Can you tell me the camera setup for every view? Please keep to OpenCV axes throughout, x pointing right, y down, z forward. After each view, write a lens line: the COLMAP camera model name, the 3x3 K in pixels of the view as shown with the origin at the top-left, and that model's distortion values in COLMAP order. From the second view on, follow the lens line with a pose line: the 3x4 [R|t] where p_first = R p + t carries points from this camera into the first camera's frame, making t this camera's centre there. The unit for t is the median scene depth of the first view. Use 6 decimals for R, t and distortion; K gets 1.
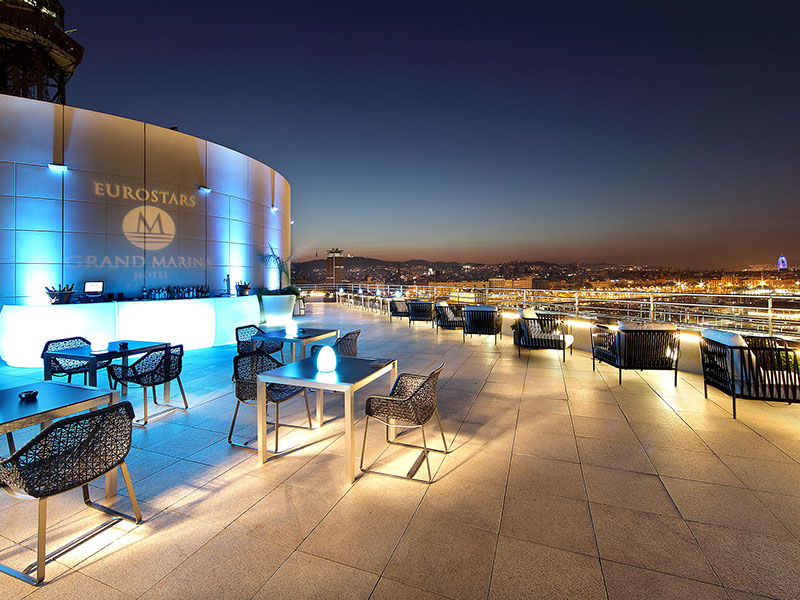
lens RADIAL K [[349.3, 0, 398.4], [0, 349.3, 286.8], [0, 0, 1]] dist [-0.001735, -0.000513]
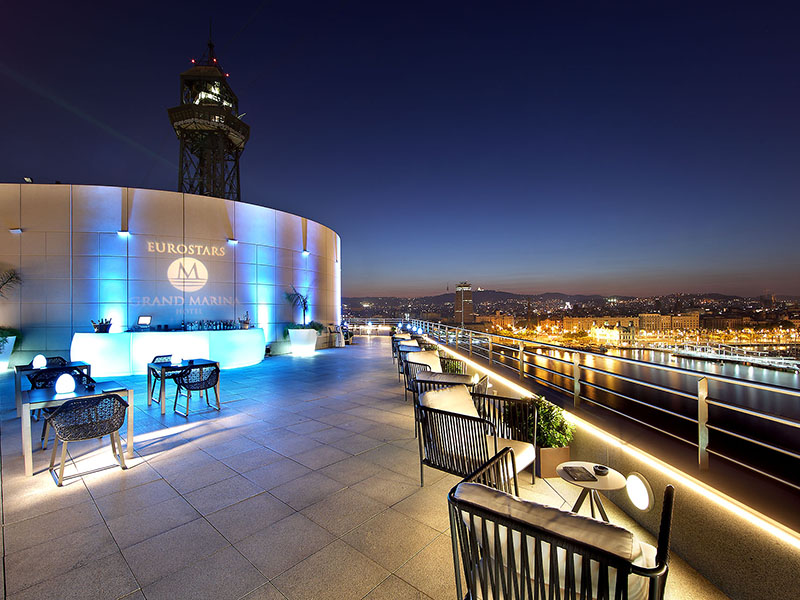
lens RADIAL K [[349.3, 0, 421.2], [0, 349.3, 319.7], [0, 0, 1]] dist [-0.001735, -0.000513]
pose [[0.944914, 0.017280, -0.326862, 0.225212], [-0.017581, 0.999843, 0.002033, -0.008912], [0.326846, 0.003825, 0.945070, 0.029805]]
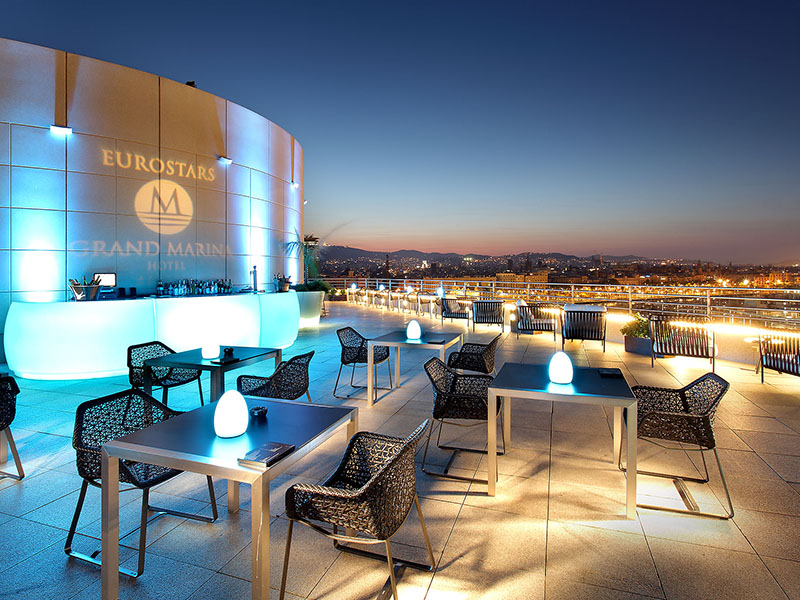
lens RADIAL K [[426.7, 0, 392.1], [0, 426.7, 280.8], [0, 0, 1]] dist [-0.004002, 0.001452]
pose [[0.999623, 0.004945, 0.027016, -0.092519], [-0.004803, 0.999974, -0.005321, 0.001576], [-0.027041, 0.005189, 0.999621, 0.002598]]
